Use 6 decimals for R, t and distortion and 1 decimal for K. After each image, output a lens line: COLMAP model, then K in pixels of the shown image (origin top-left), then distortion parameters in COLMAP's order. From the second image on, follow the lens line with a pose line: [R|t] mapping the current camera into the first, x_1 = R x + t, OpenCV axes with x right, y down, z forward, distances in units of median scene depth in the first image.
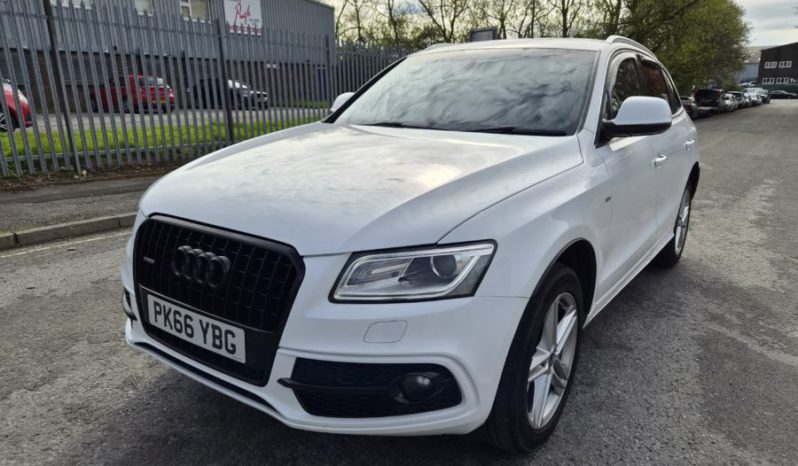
lens RADIAL K [[560.0, 0, 410.3], [0, 560.0, 235.4], [0, 0, 1]] dist [0.071532, -0.052480]
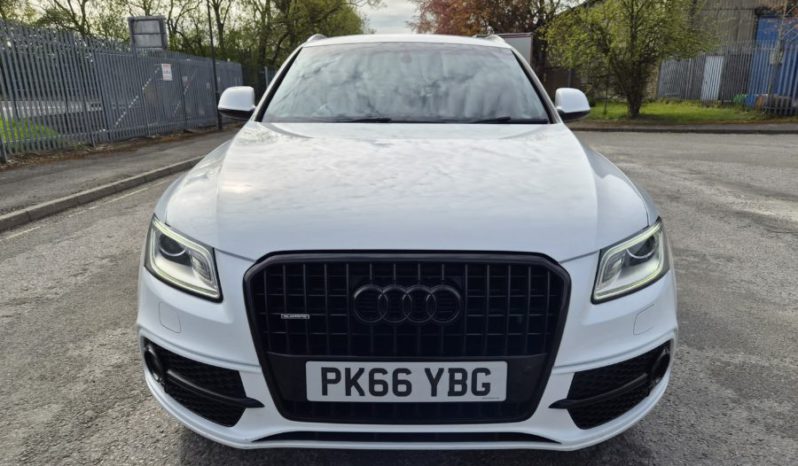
lens RADIAL K [[560.0, 0, 410.3], [0, 560.0, 235.4], [0, 0, 1]] dist [0.071532, -0.052480]
pose [[0.806168, -0.154004, 0.571293, -0.396871], [0.152442, 0.986998, 0.050950, -0.038966], [-0.571712, 0.046015, 0.819163, 0.173385]]
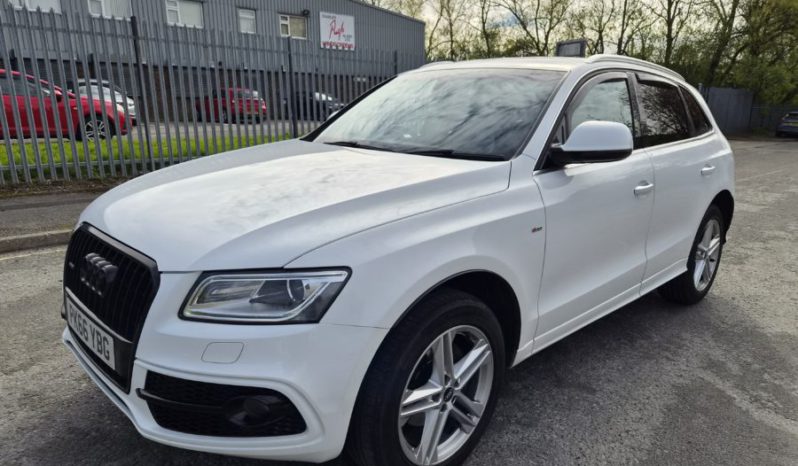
lens RADIAL K [[560.0, 0, 410.3], [0, 560.0, 235.4], [0, 0, 1]] dist [0.071532, -0.052480]
pose [[0.982456, 0.052740, -0.178882, 0.194878], [-0.056207, 0.998316, -0.014368, -0.017992], [0.177823, 0.024171, 0.983766, 0.024645]]
